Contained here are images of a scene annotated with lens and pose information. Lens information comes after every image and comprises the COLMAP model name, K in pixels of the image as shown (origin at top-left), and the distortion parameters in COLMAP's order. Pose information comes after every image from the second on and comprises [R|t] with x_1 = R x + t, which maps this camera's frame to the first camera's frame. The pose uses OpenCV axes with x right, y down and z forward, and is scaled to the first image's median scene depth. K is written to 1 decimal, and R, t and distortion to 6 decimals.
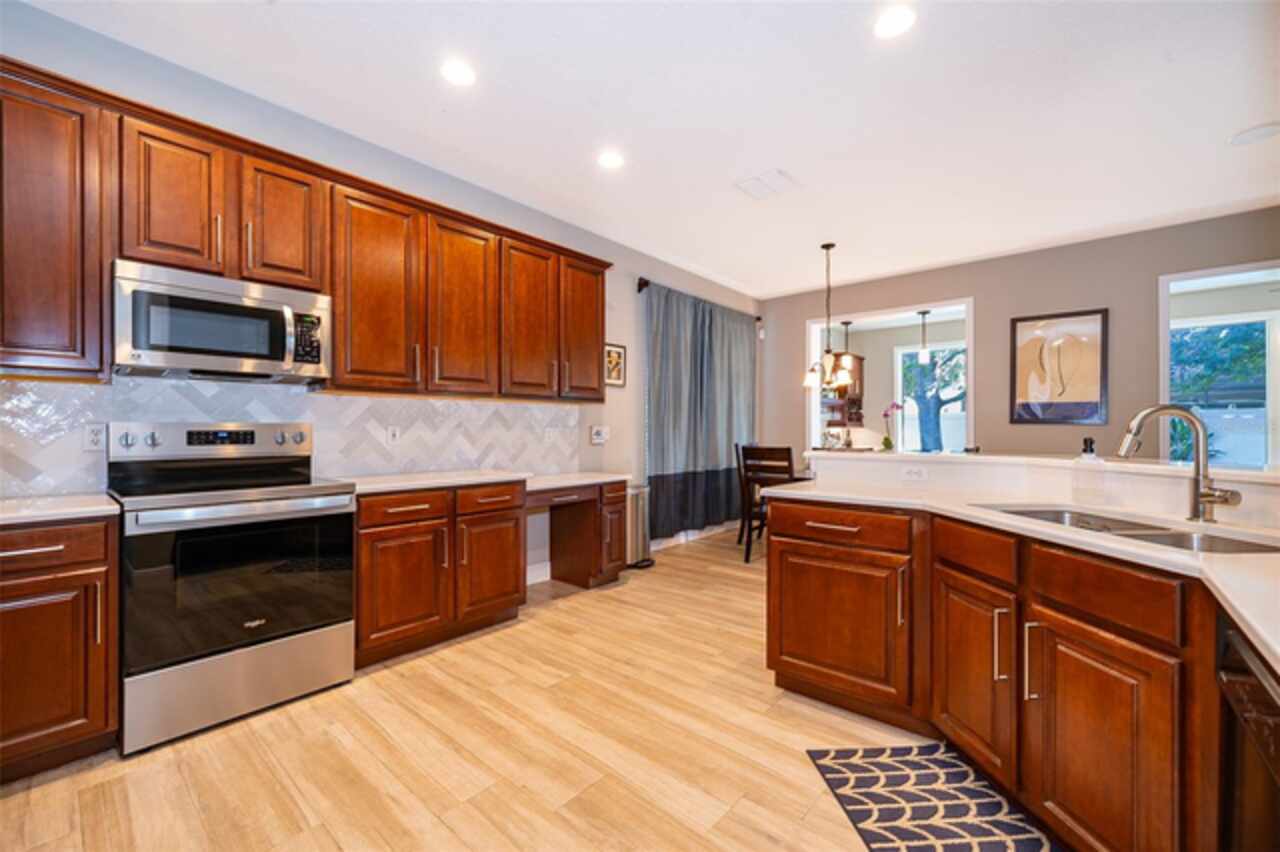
lens RADIAL K [[527.6, 0, 641.5], [0, 527.6, 425.2], [0, 0, 1]] dist [-0.007885, -0.000784]
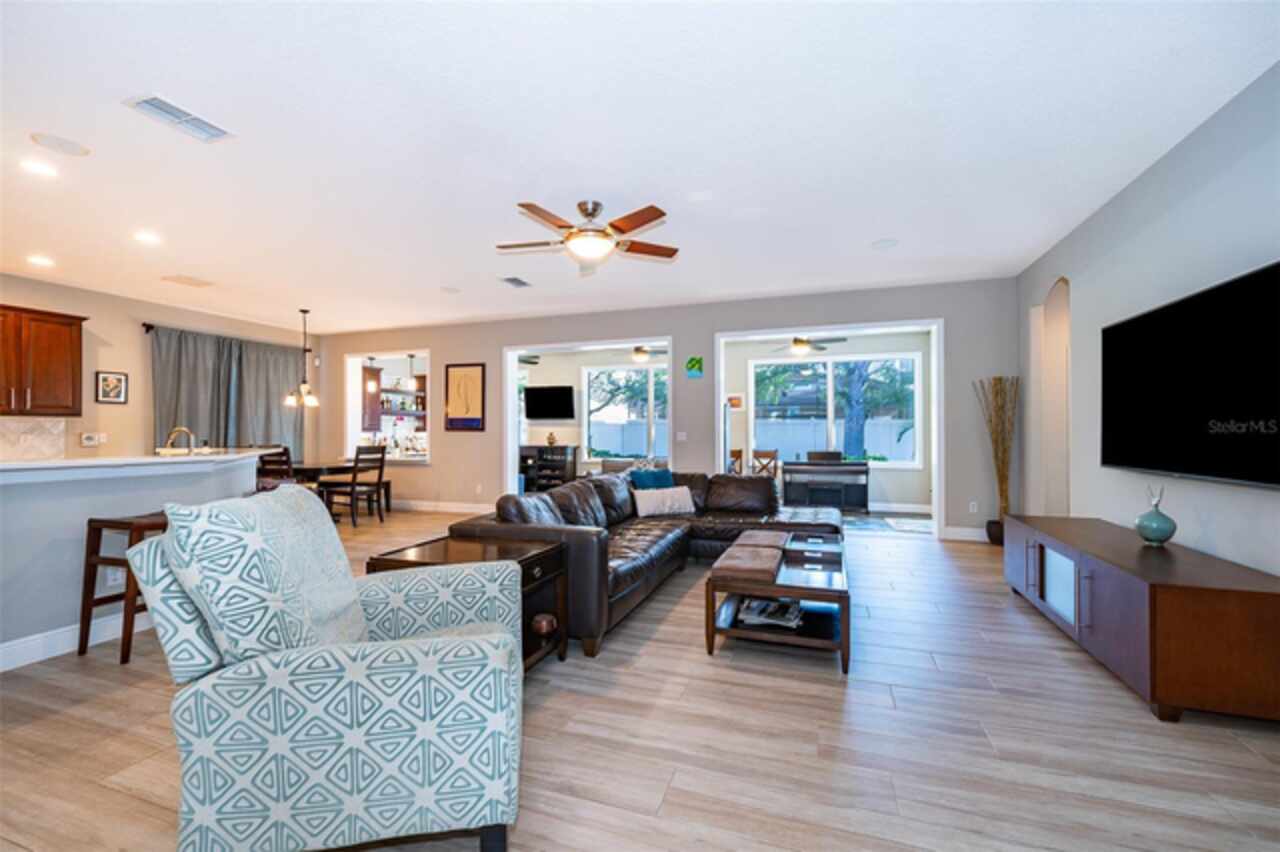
lens RADIAL K [[527.6, 0, 648.6], [0, 527.6, 429.0], [0, 0, 1]] dist [-0.007885, -0.000784]
pose [[0.924831, 0.001048, 0.380378, 1.266423], [-0.001659, 0.999998, 0.001279, -0.021767], [-0.380376, -0.001814, 0.924830, -1.359250]]
